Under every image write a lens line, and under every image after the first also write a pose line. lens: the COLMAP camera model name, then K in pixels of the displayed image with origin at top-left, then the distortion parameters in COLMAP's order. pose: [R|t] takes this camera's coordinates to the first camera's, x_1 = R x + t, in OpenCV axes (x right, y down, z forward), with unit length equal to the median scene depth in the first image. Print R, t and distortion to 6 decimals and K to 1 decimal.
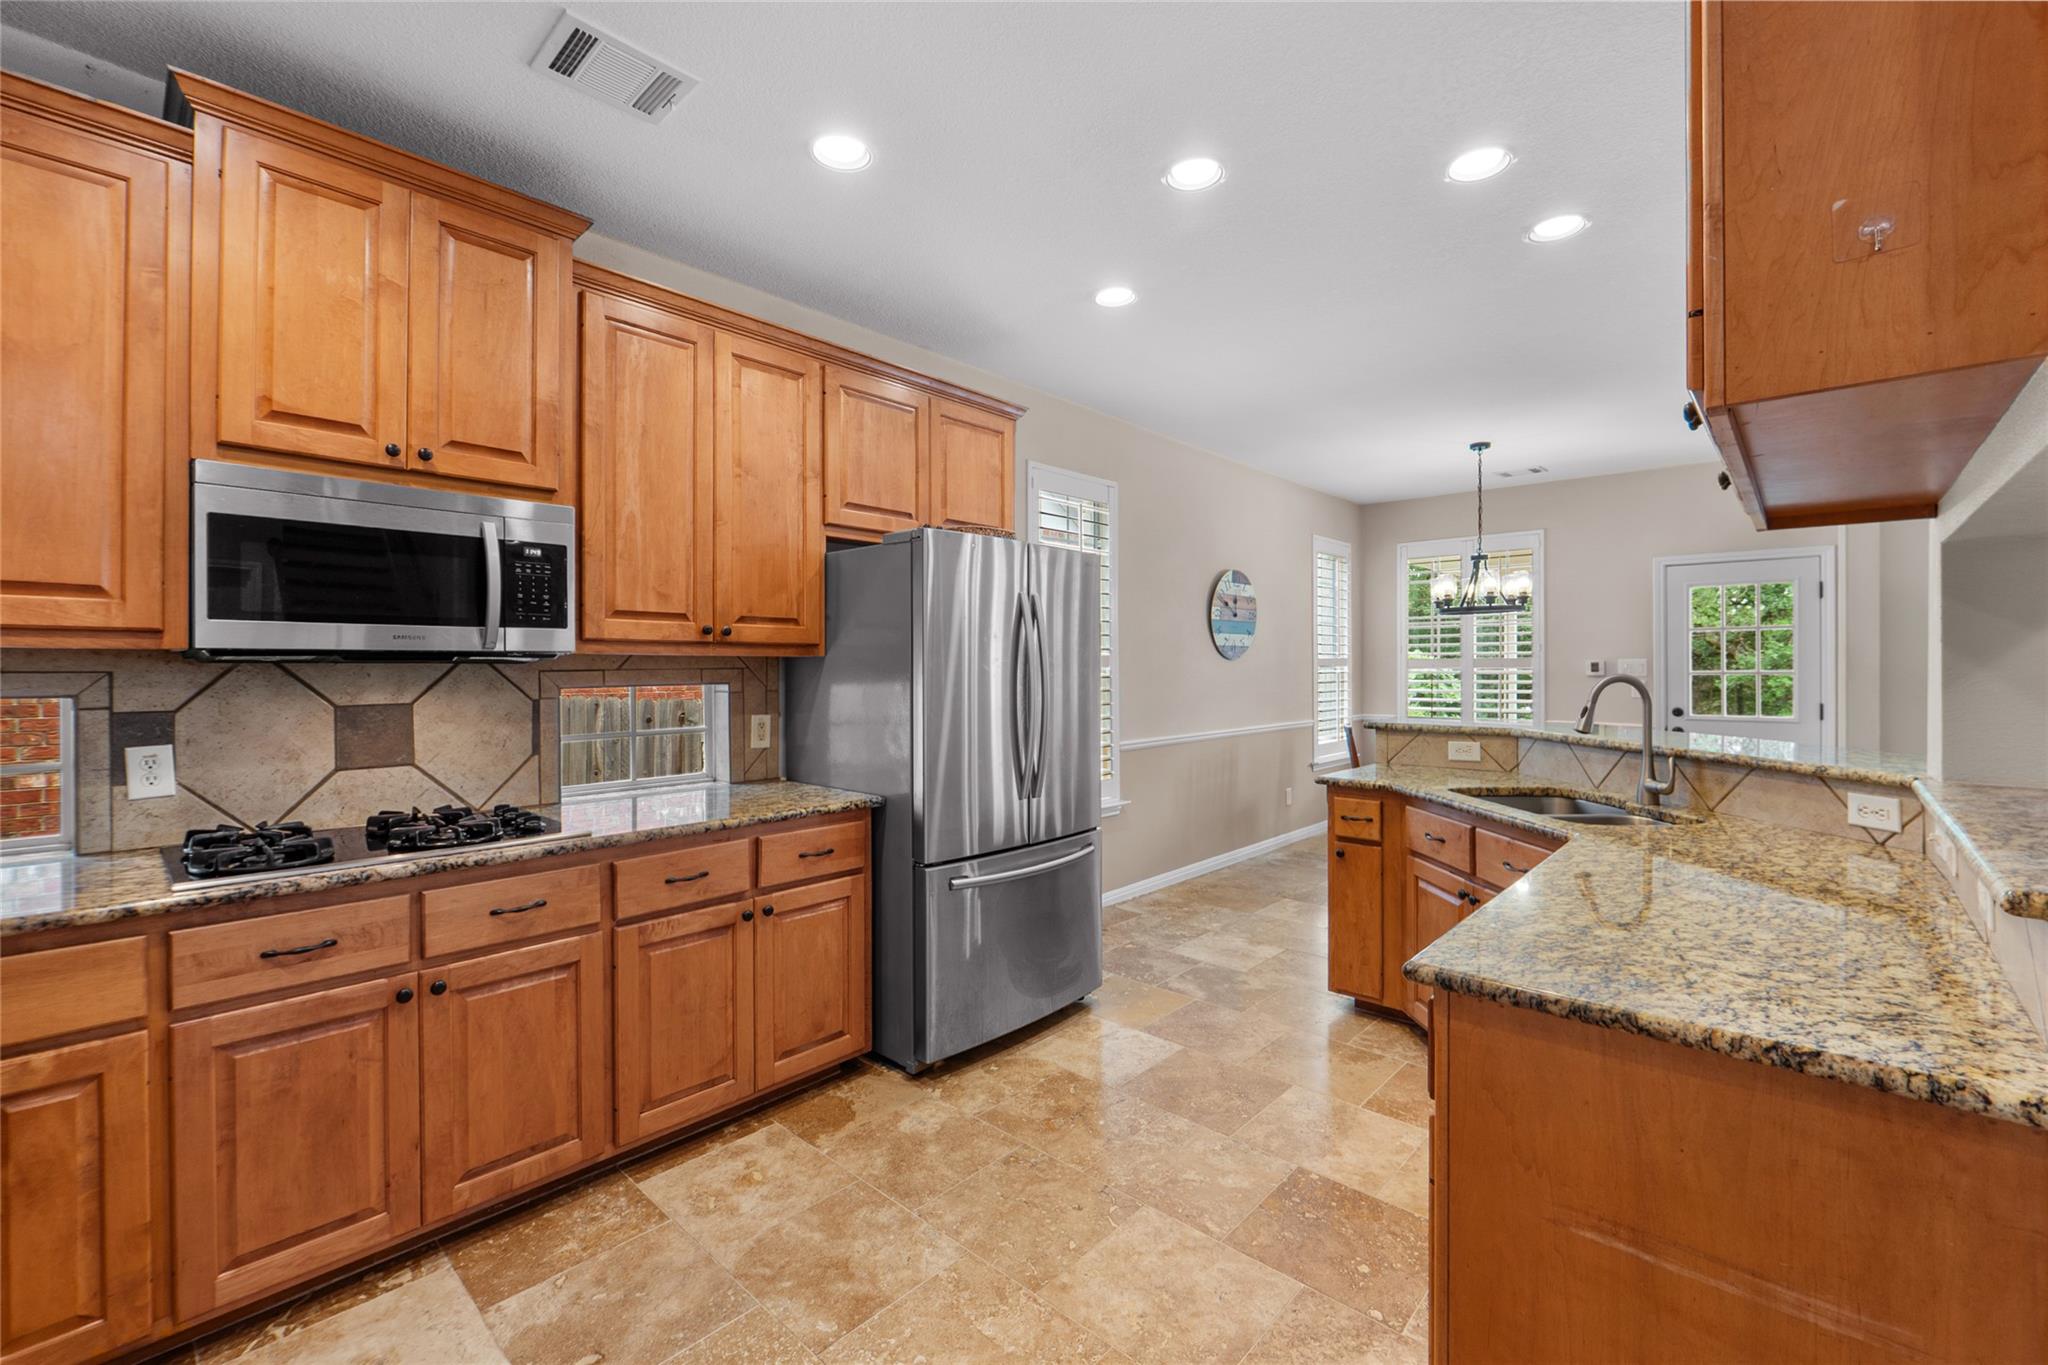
lens RADIAL K [[849.8, 0, 1036.1], [0, 849.8, 664.8], [0, 0, 1]] dist [-0.016353, 0.003471]
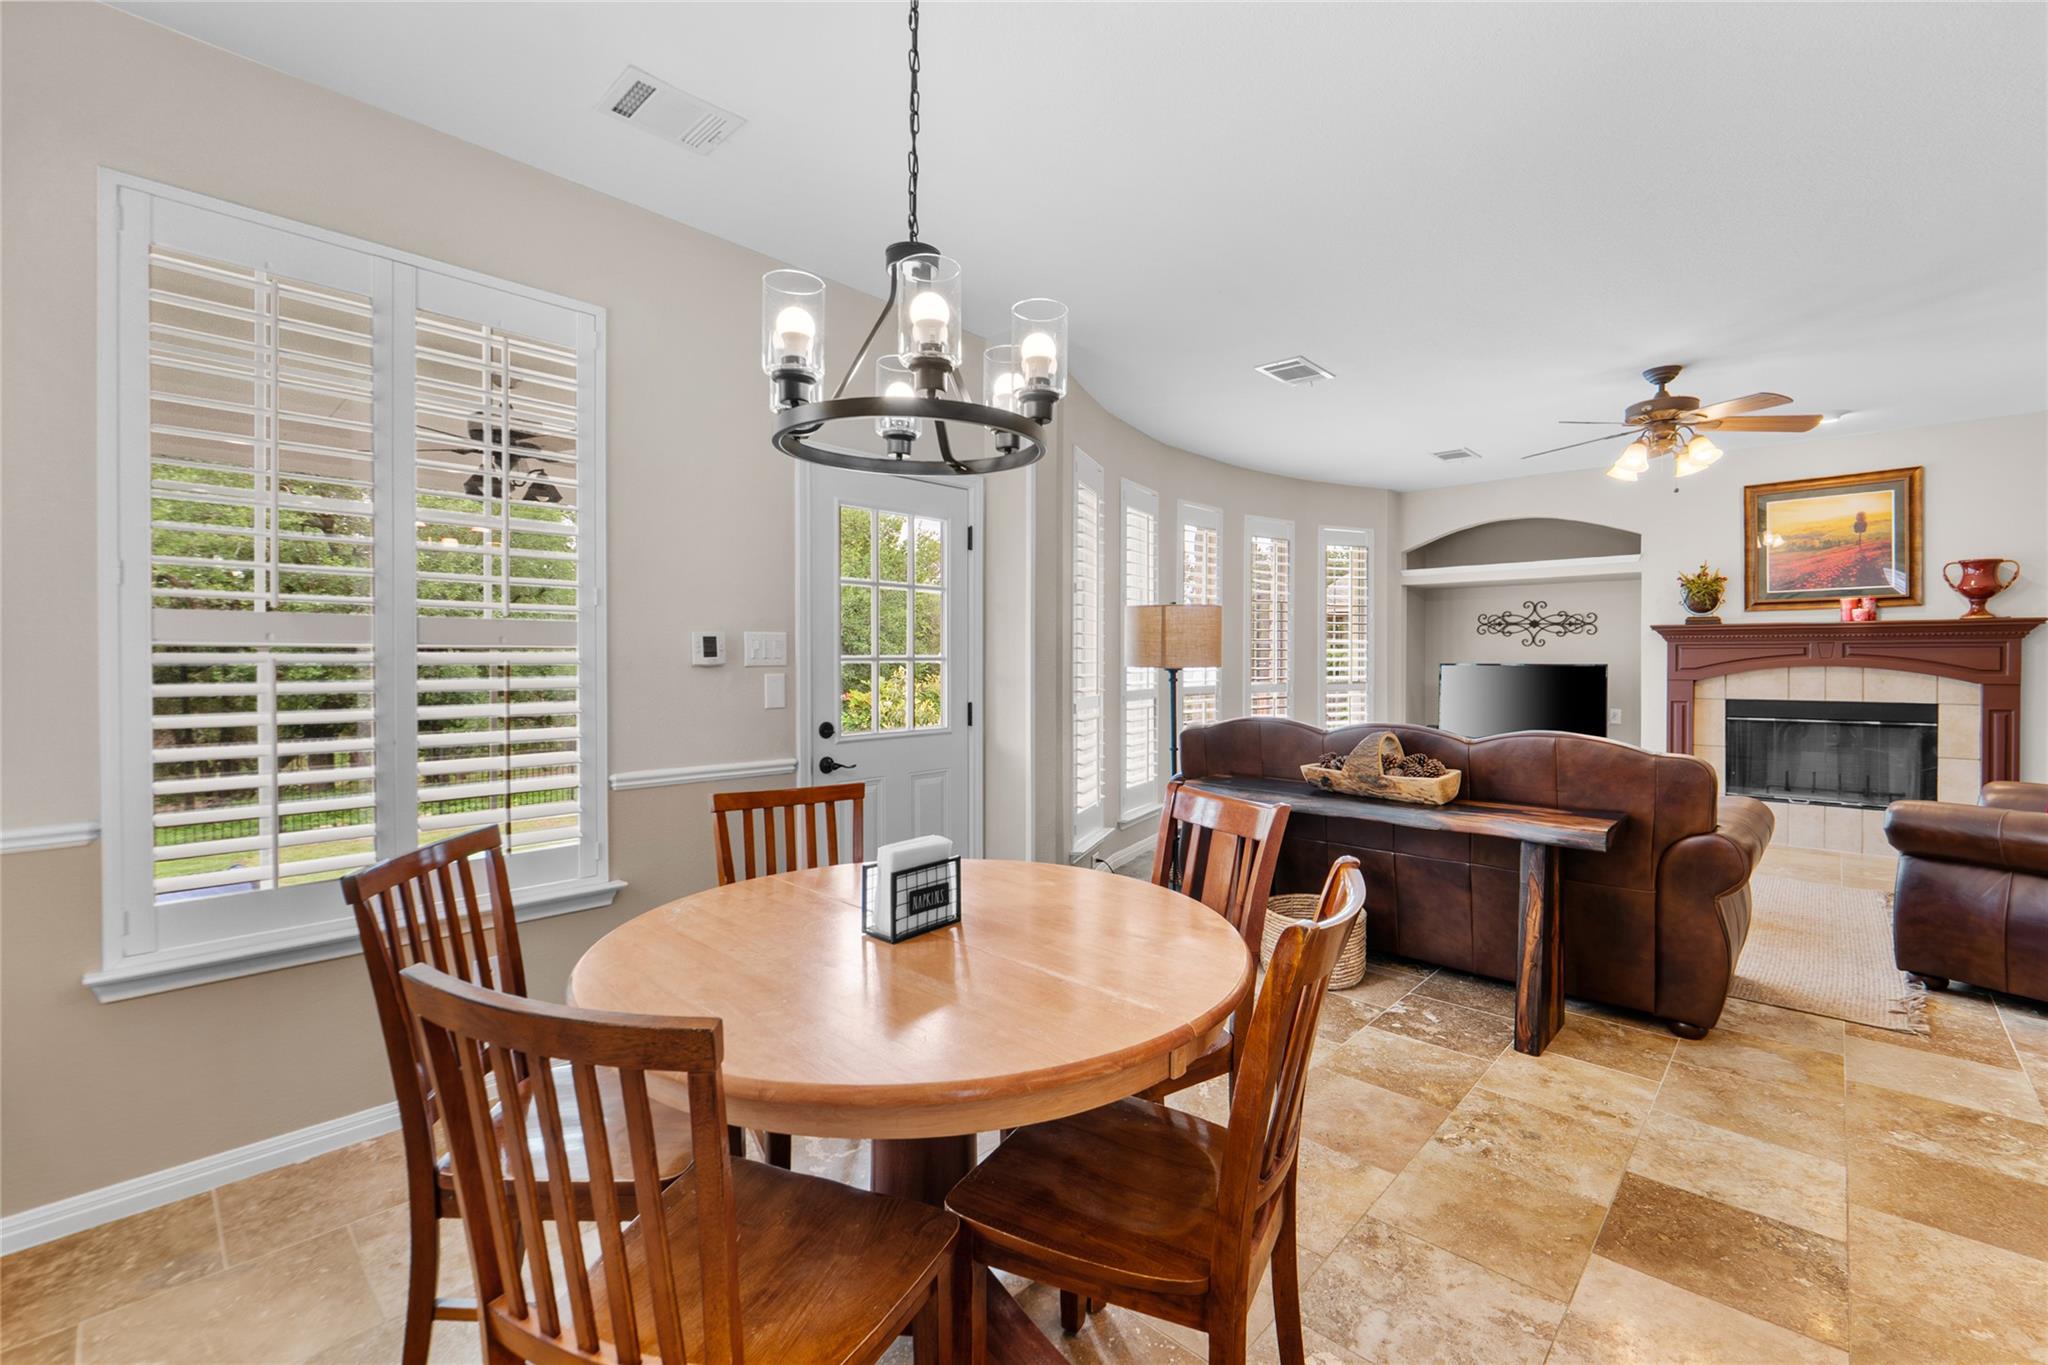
lens RADIAL K [[849.8, 0, 1036.1], [0, 849.8, 664.8], [0, 0, 1]] dist [-0.016353, 0.003471]
pose [[0.019468, -0.005058, 0.999798, 0.513079], [-0.003478, 0.999981, 0.005127, 0.024612], [-0.999804, -0.003577, 0.019450, 2.070037]]
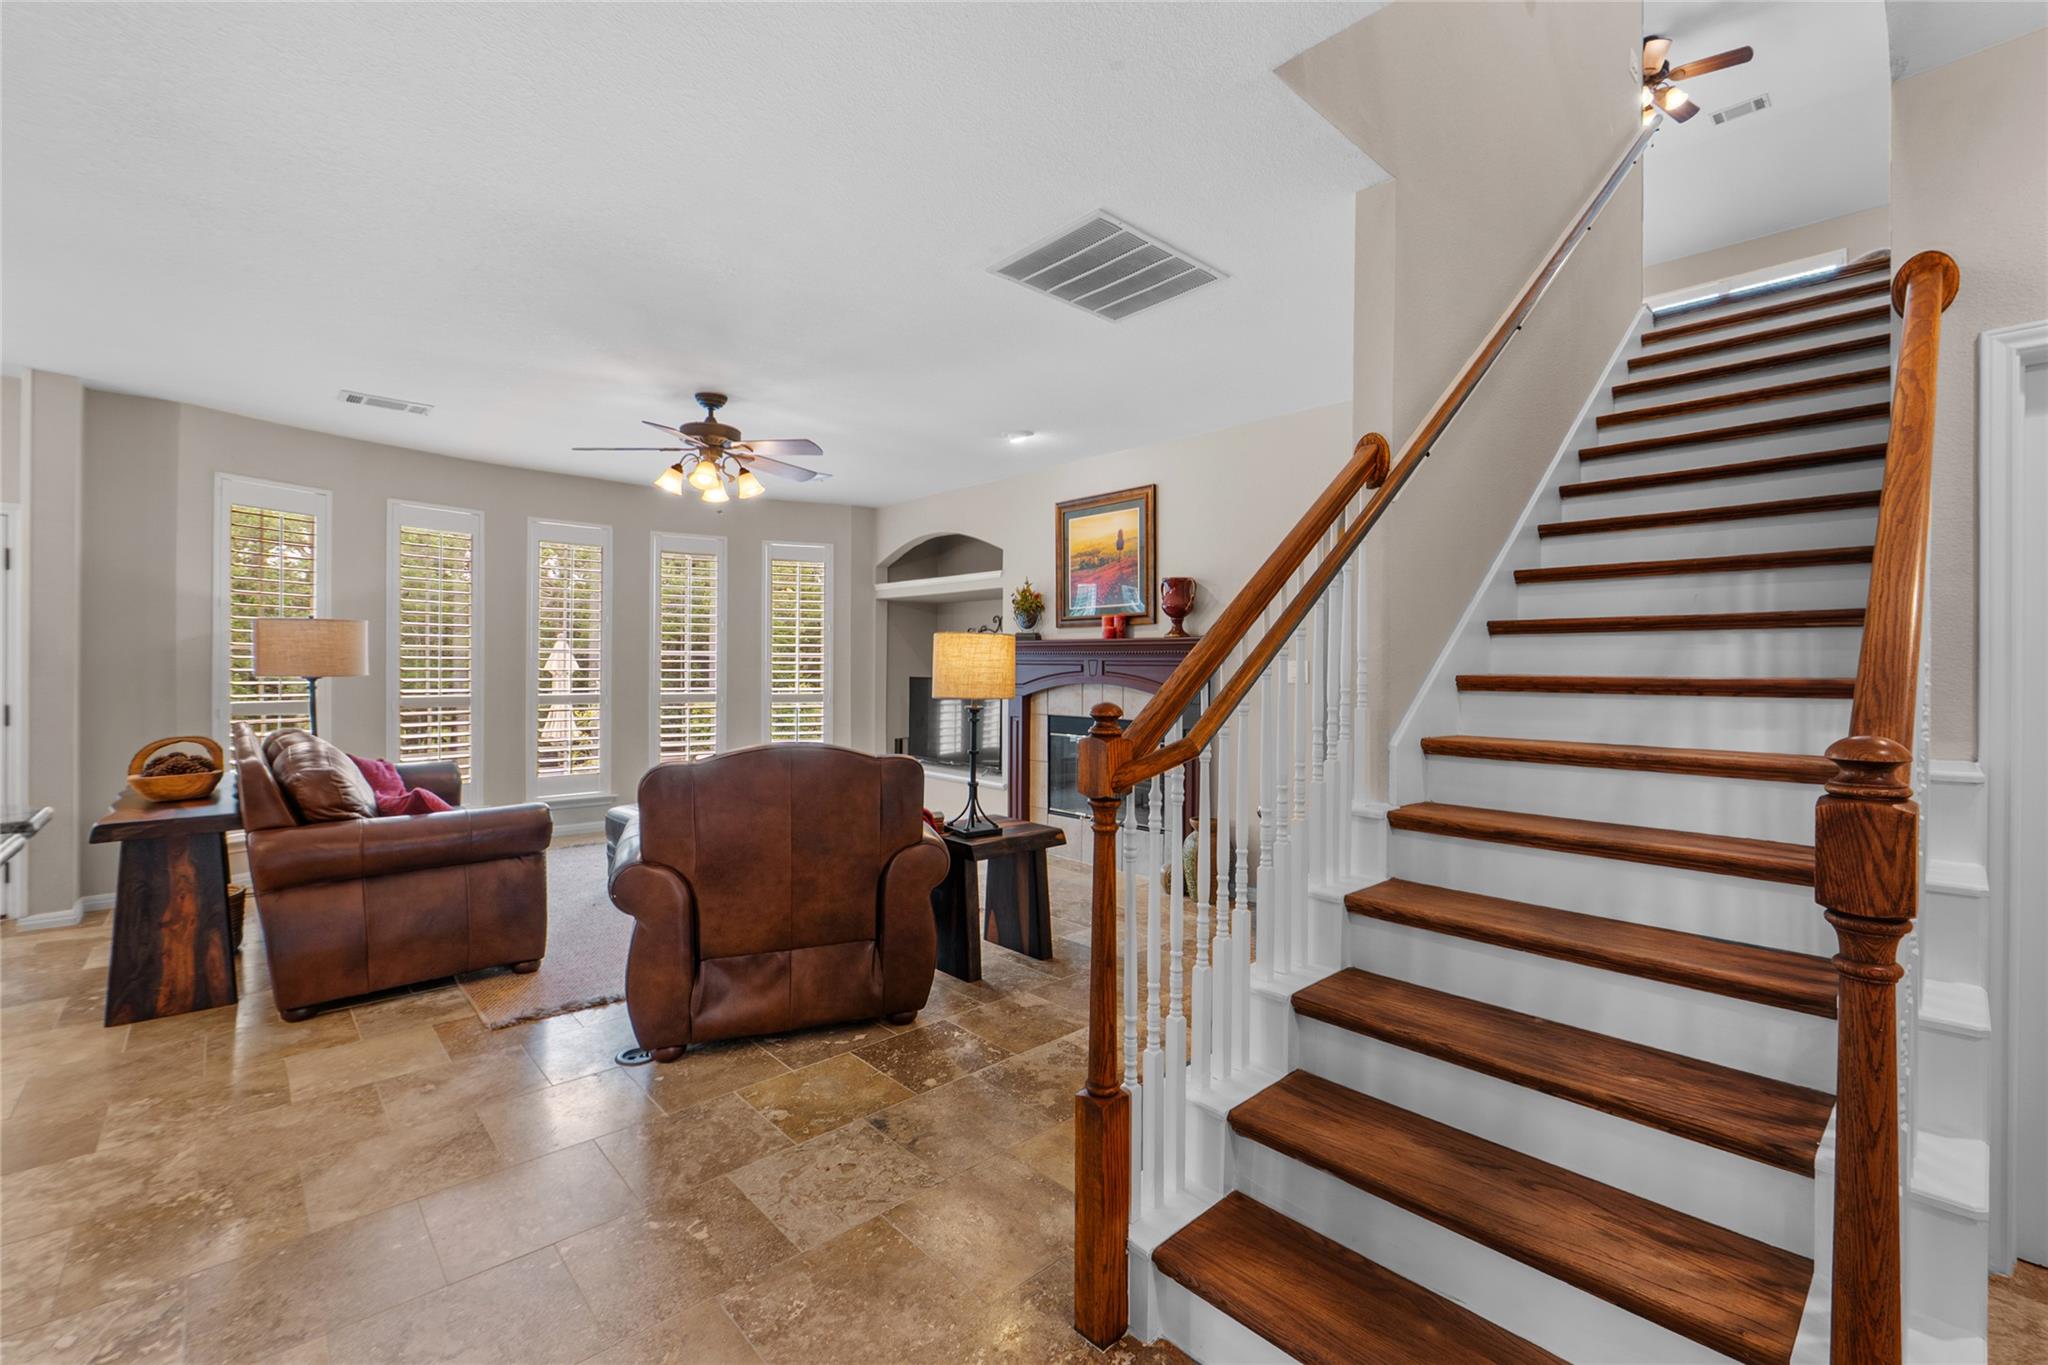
lens RADIAL K [[859.9, 0, 1024.7], [0, 859.9, 664.5], [0, 0, 1]] dist [-0.007139, -0.000128]
pose [[0.083775, 0.006963, 0.996460, 0.497630], [-0.015277, 0.999867, -0.005702, -0.002267], [-0.996368, -0.014746, 0.083871, -0.021280]]
